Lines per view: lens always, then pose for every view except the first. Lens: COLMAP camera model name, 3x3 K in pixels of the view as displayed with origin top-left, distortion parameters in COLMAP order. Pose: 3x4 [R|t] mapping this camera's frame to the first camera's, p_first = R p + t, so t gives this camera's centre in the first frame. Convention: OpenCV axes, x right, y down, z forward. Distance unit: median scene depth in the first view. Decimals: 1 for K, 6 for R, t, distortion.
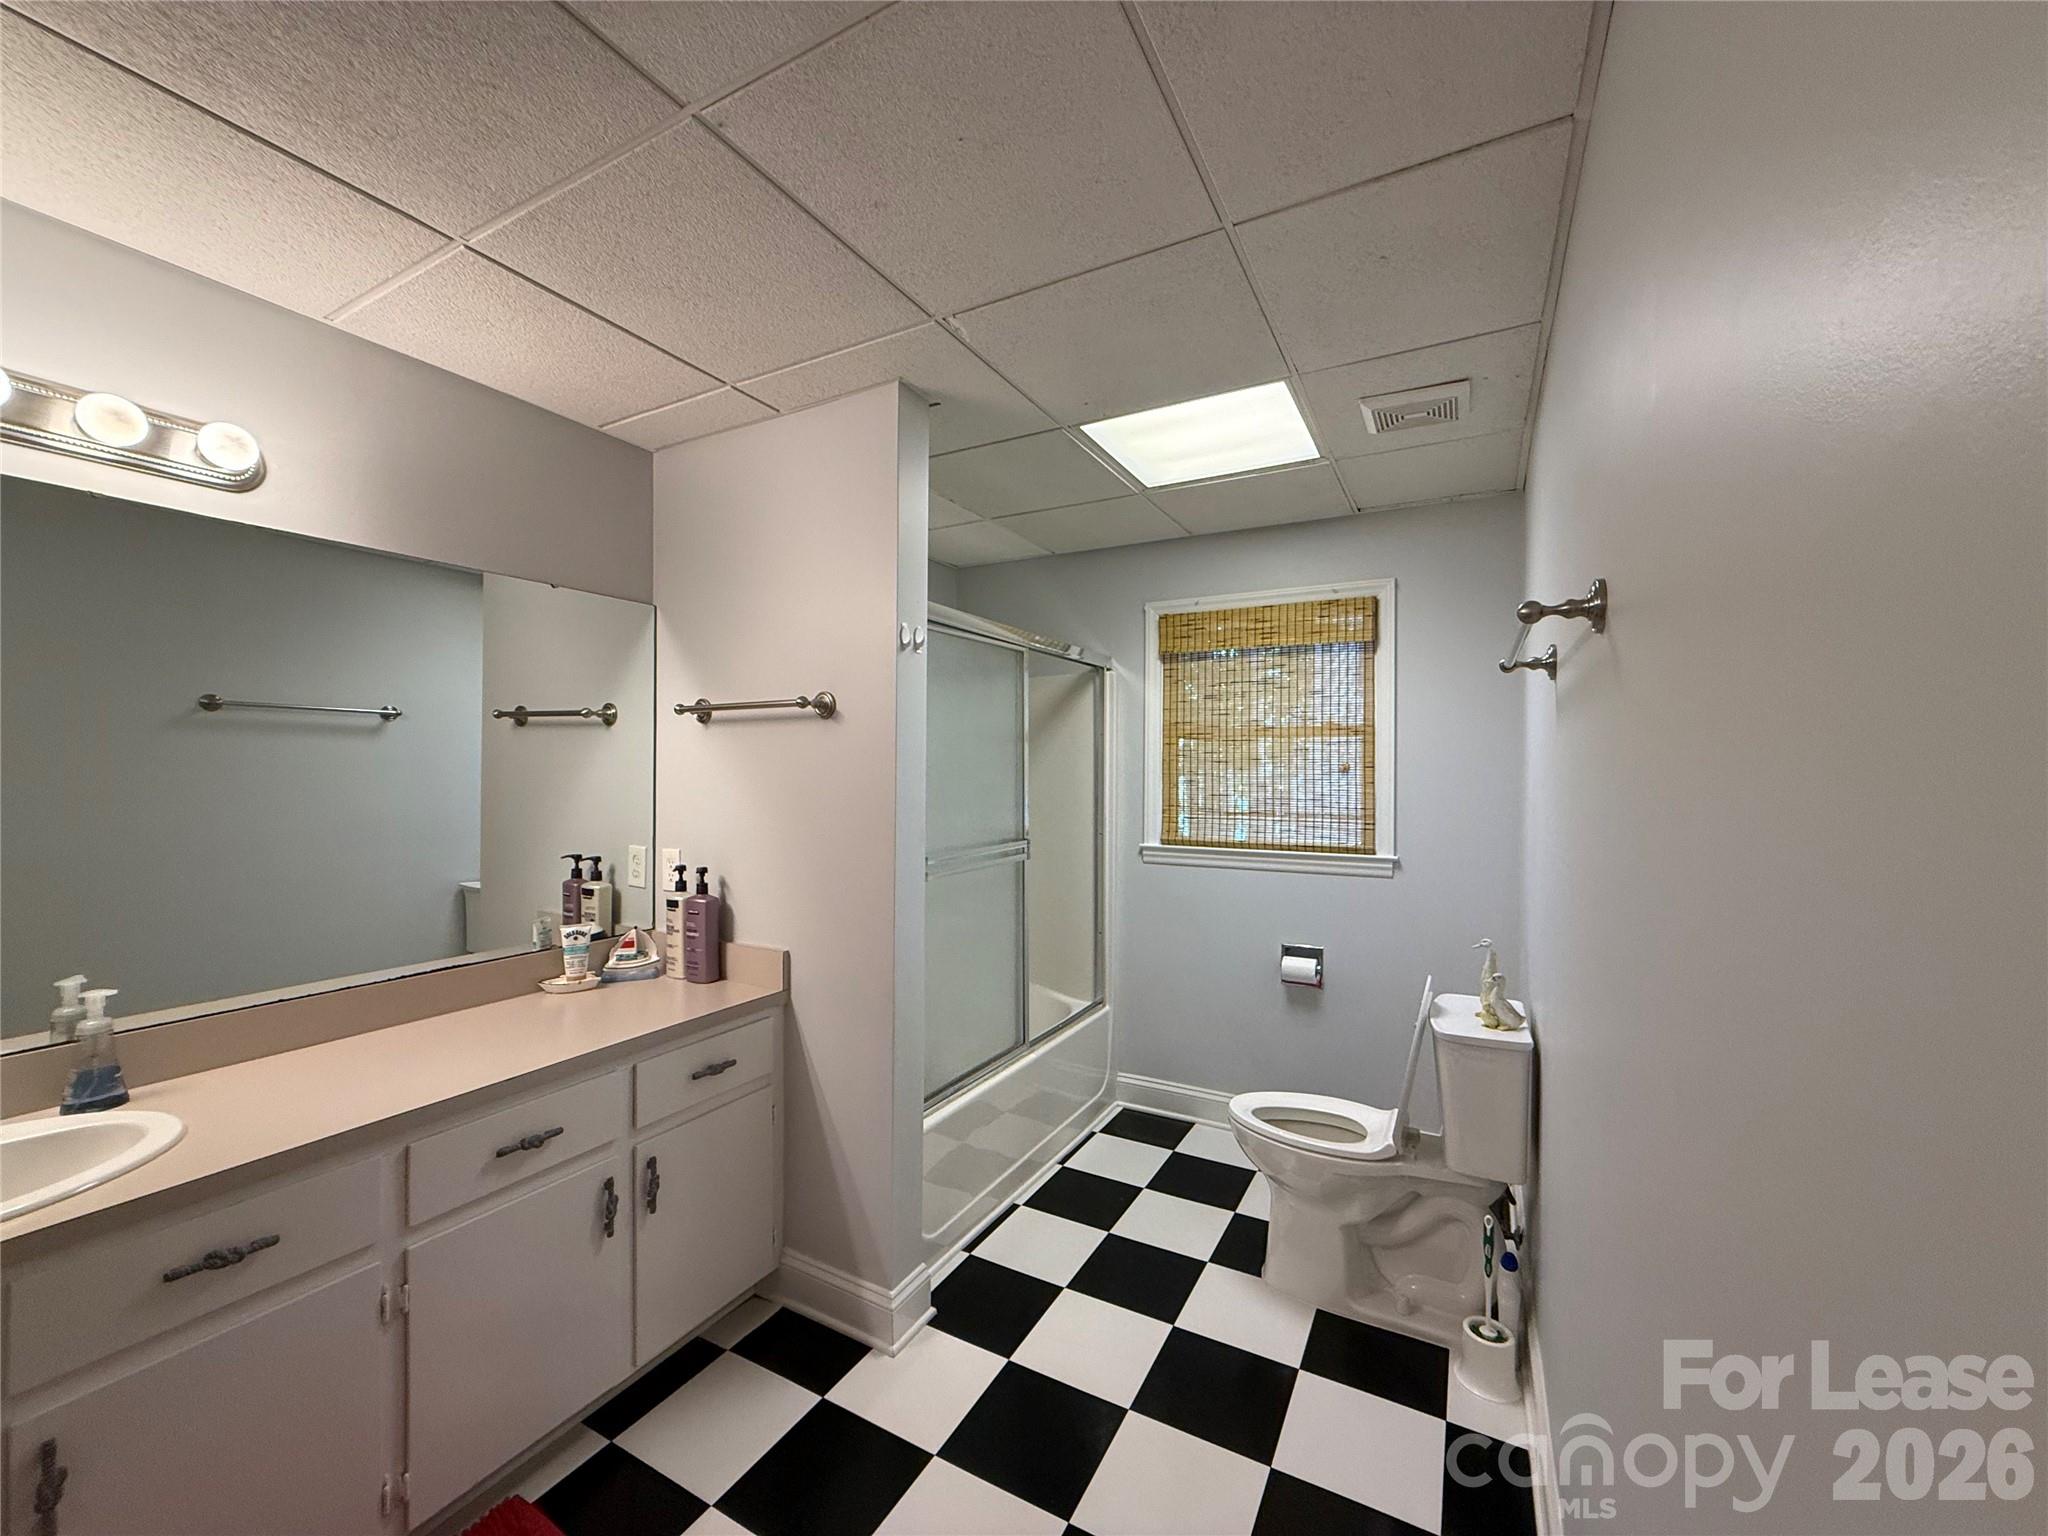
lens RADIAL K [[816.6, 0, 1024.6], [0, 816.6, 769.1], [0, 0, 1]] dist [-0.001714, 0.000336]
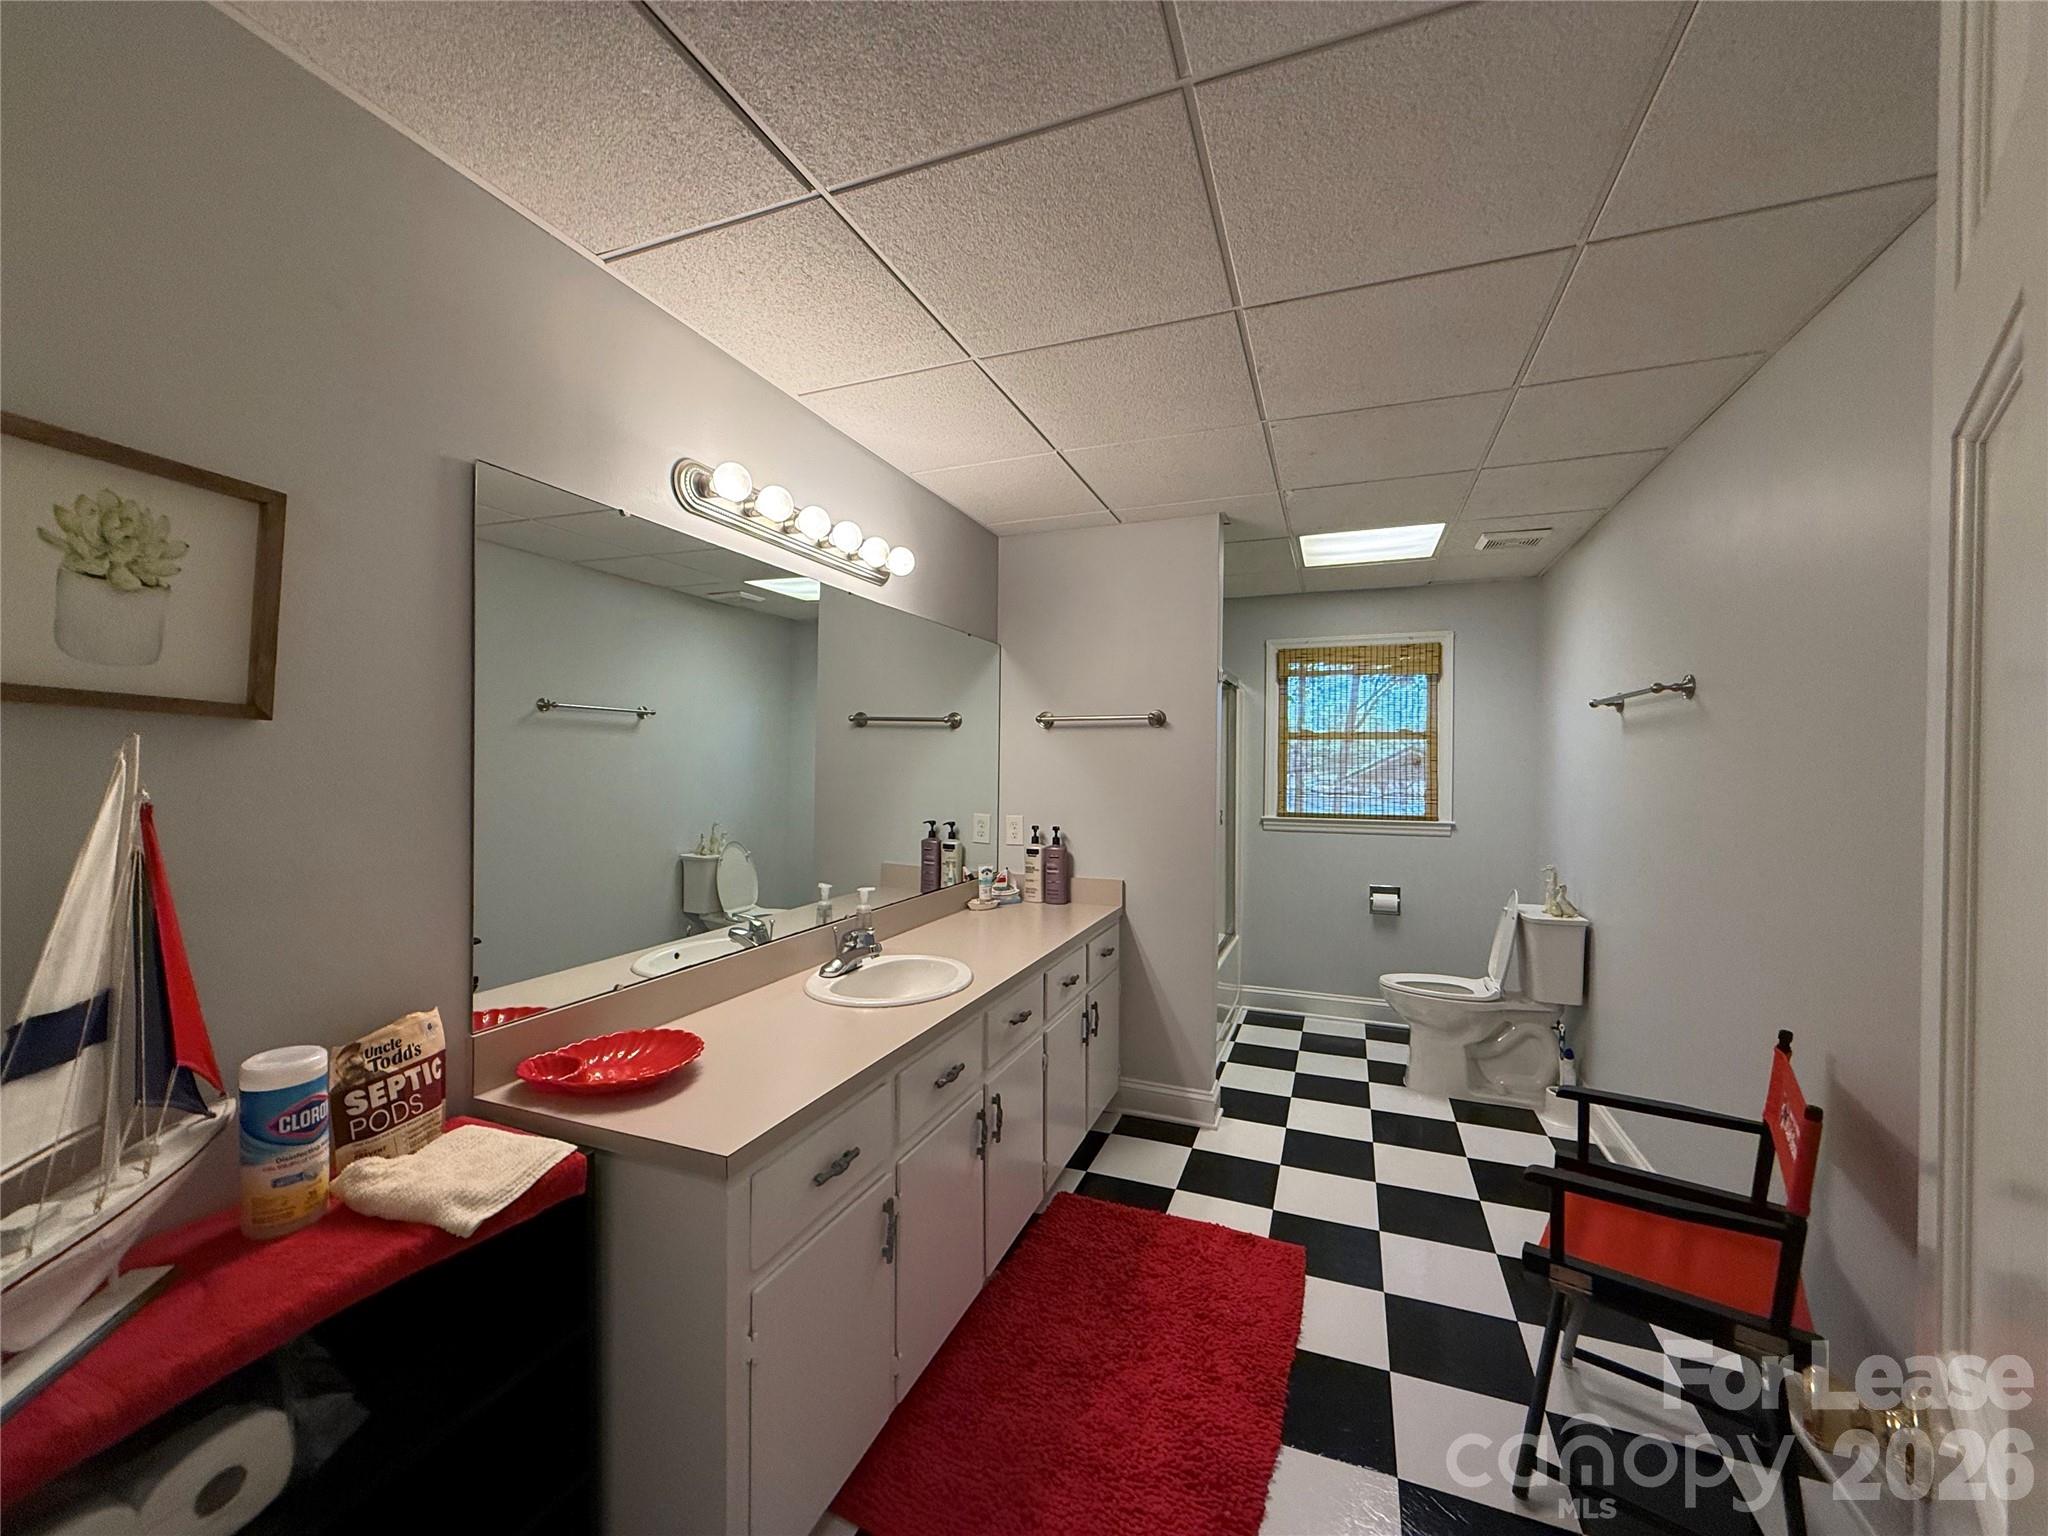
lens RADIAL K [[816.6, 0, 1020.7], [0, 816.6, 768.3], [0, 0, 1]] dist [-0.001714, 0.000336]
pose [[0.991982, 0.002982, 0.126345, -0.626577], [-0.003712, 0.999978, 0.005539, 0.007286], [-0.126326, -0.005964, 0.991971, -0.442468]]
